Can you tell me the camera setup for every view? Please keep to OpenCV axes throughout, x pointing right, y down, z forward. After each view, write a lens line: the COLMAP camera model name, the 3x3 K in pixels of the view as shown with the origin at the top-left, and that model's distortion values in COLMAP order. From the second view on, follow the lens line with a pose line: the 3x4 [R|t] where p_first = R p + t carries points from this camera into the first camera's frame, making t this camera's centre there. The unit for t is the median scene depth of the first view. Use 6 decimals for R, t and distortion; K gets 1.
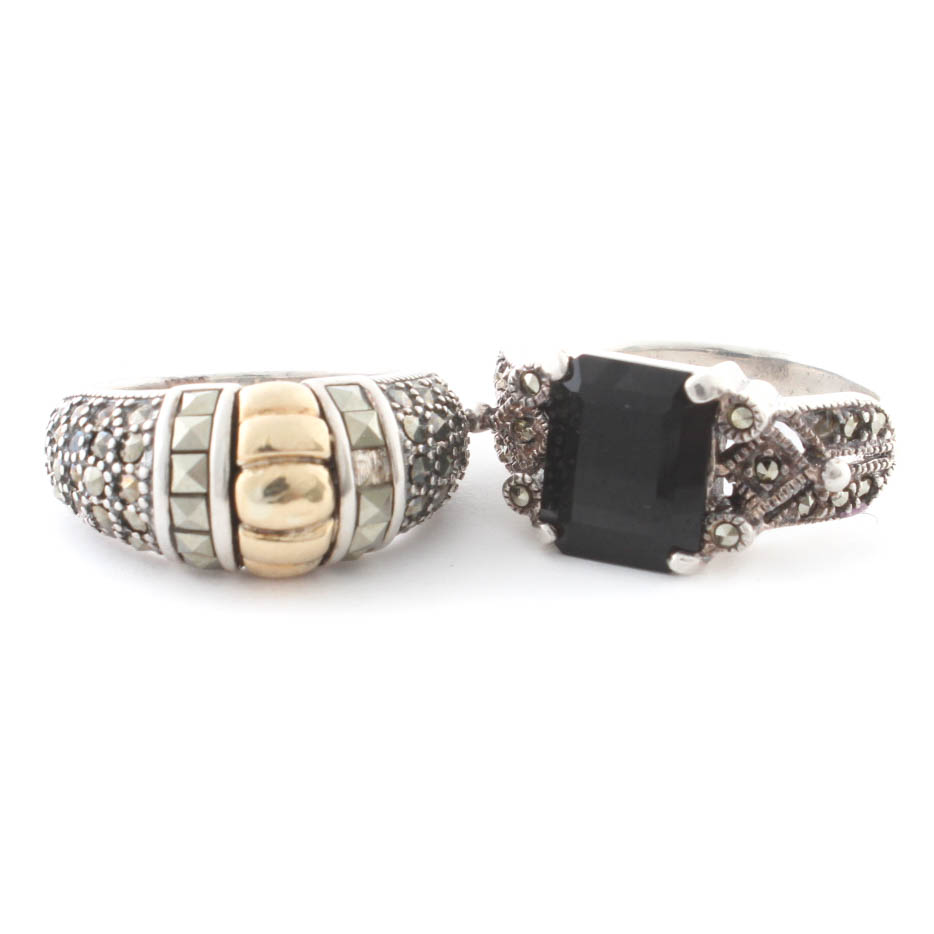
lens RADIAL K [[3855.9, 0, 467.0], [0, 3855.9, 467.0], [0, 0, 1]] dist [-0.030344, -2.804162]
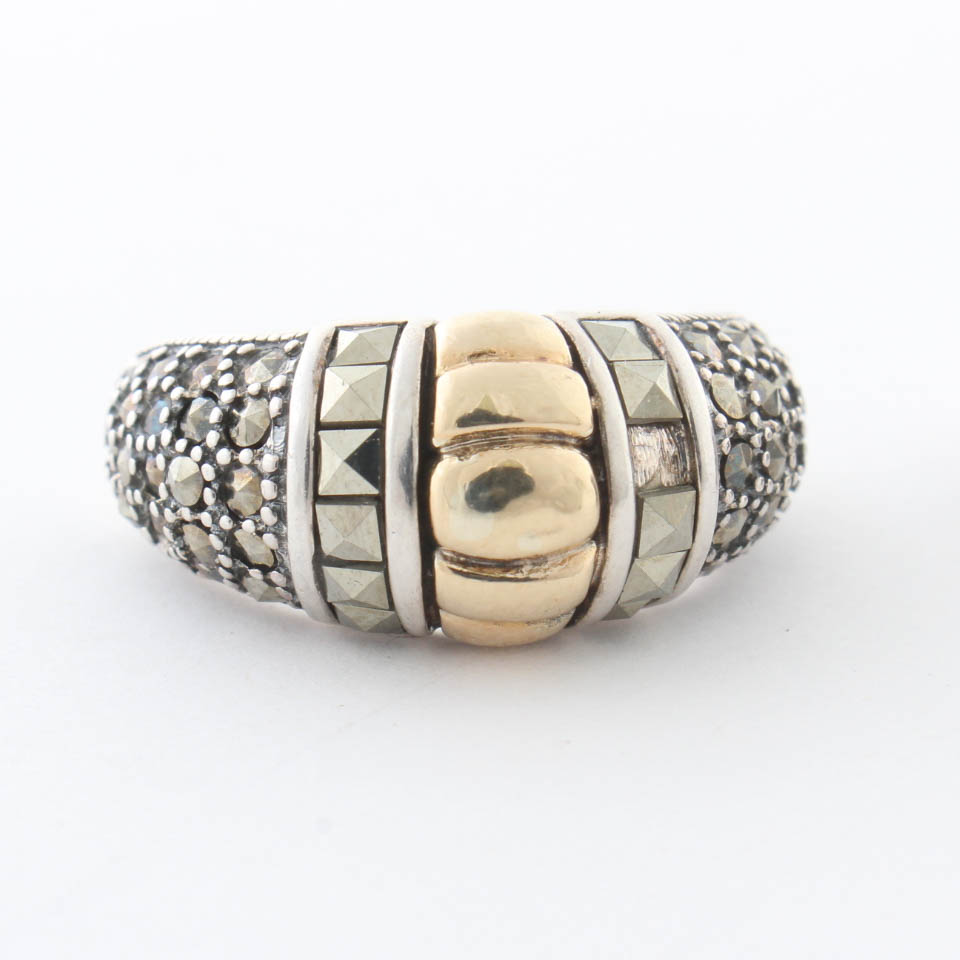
lens RADIAL K [[3963.2, 0, 480.0], [0, 3963.2, 480.0], [0, 0, 1]] dist [-0.030344, -2.804162]
pose [[0.999644, 0.002842, -0.026538, -0.035800], [-0.003814, 0.999321, -0.036658, 0.025524], [0.026416, 0.036746, 0.998975, 0.397187]]
